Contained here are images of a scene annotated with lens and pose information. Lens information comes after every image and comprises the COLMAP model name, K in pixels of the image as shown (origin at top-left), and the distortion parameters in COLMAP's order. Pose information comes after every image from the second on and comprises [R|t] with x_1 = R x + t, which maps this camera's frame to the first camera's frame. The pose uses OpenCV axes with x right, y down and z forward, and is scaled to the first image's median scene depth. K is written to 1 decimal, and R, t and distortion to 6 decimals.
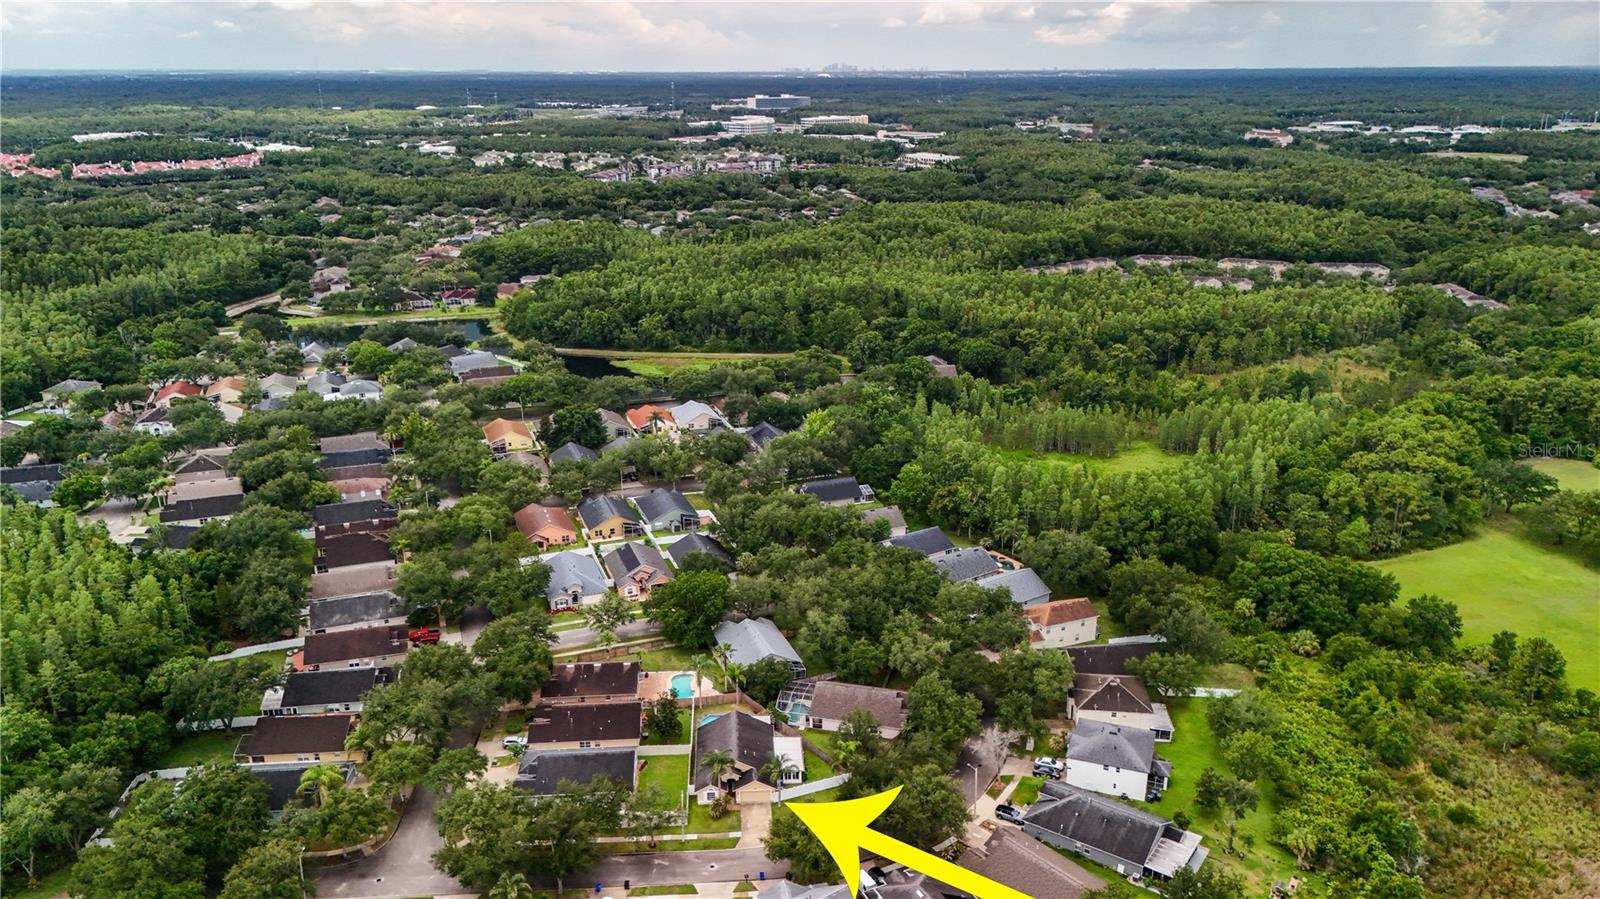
lens RADIAL K [[1169.9, 0, 797.9], [0, 1169.9, 451.5], [0, 0, 1]] dist [0.075751, -0.071042]
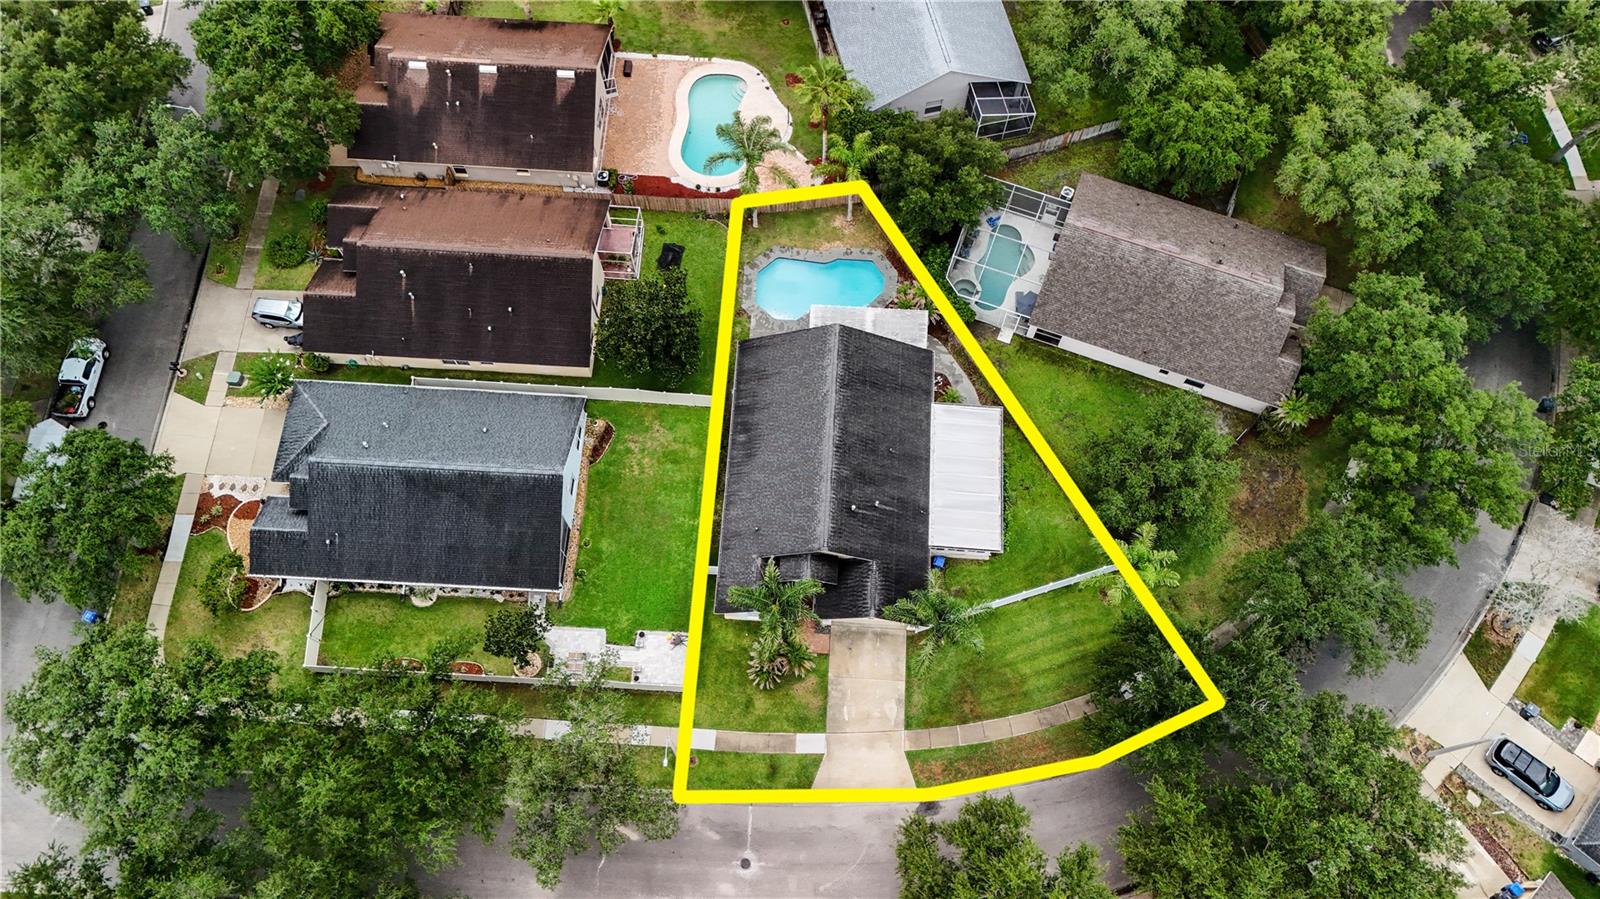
lens RADIAL K [[1169.9, 0, 797.9], [0, 1169.9, 451.5], [0, 0, 1]] dist [0.075751, -0.071042]
pose [[0.992989, 0.110513, -0.041956, -0.047590], [-0.034779, 0.612354, 0.789818, -0.051647], [0.112977, -0.782822, 0.611904, 0.767337]]
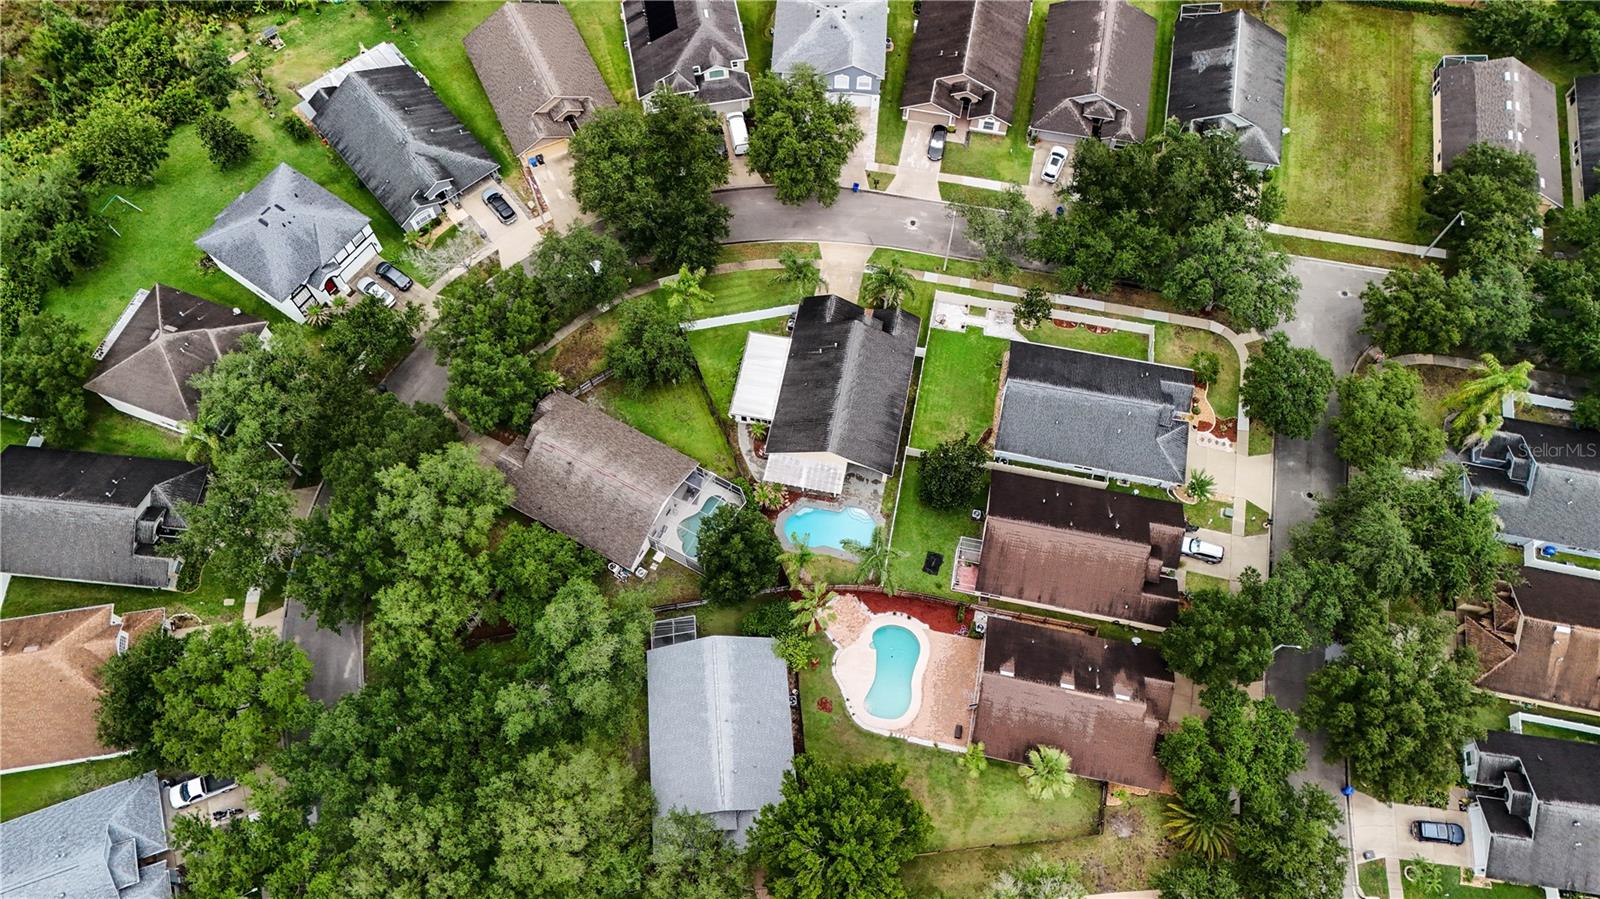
lens RADIAL K [[1169.9, 0, 797.9], [0, 1169.9, 451.5], [0, 0, 1]] dist [0.075751, -0.071042]
pose [[-0.967044, -0.235917, 0.095750, -0.096888], [0.066289, 0.129804, 0.989321, -0.358695], [-0.245827, 0.963065, -0.109888, 1.108365]]
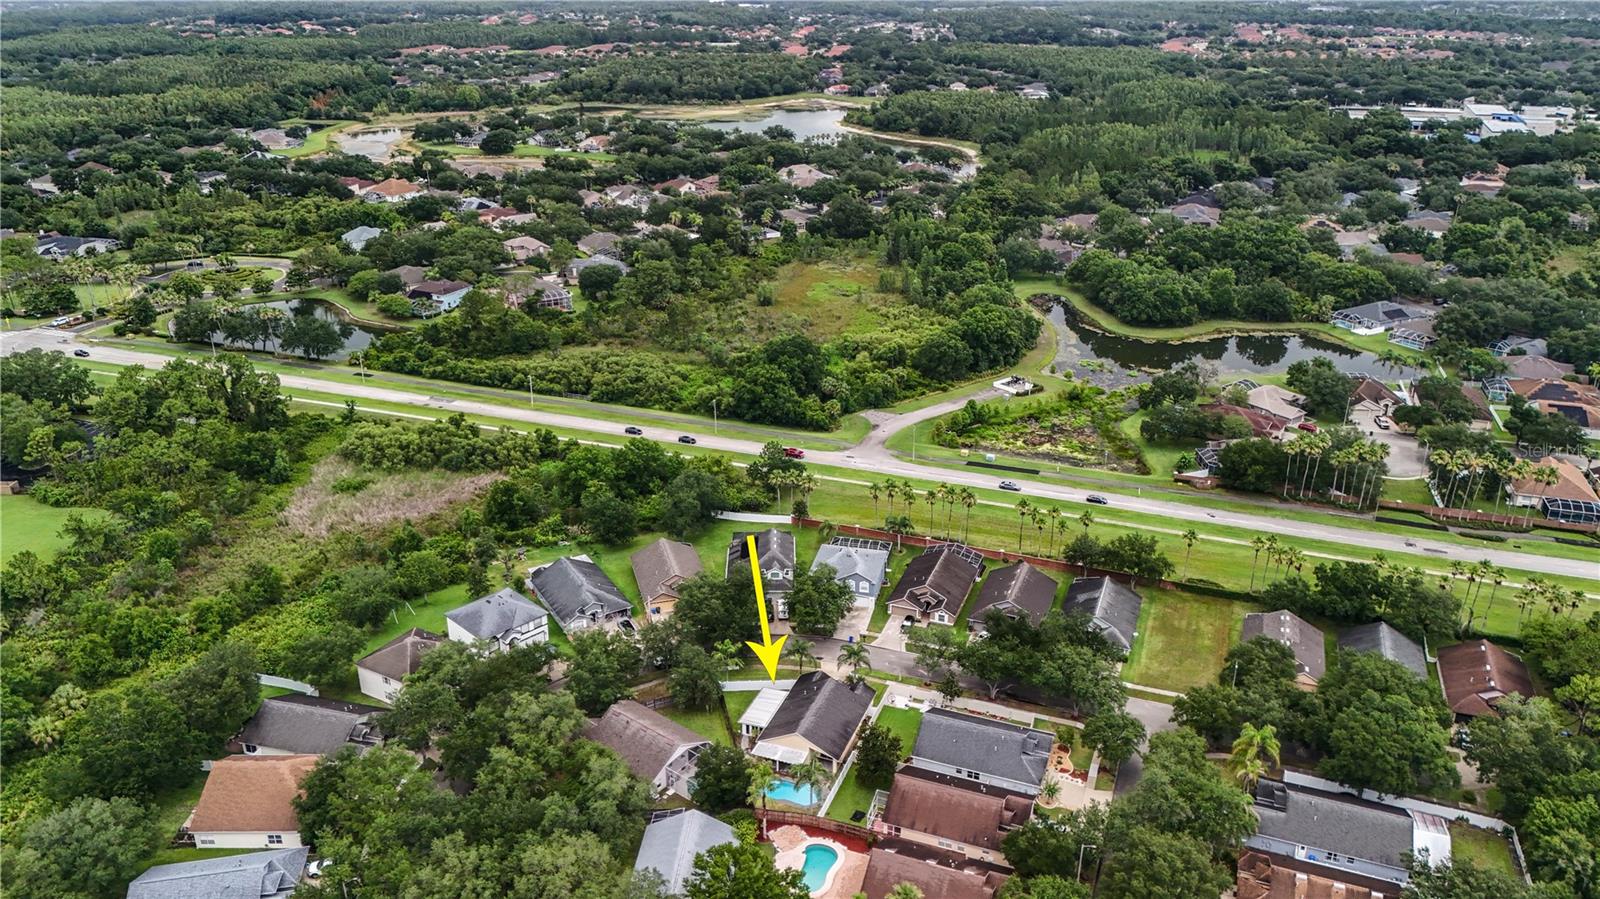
lens RADIAL K [[1169.9, 0, 797.9], [0, 1169.9, 451.5], [0, 0, 1]] dist [0.075751, -0.071042]
pose [[-0.910100, -0.162596, 0.381157, -0.361347], [0.120062, 0.776888, 0.618086, -0.488921], [-0.396615, 0.608283, -0.687524, 1.521728]]
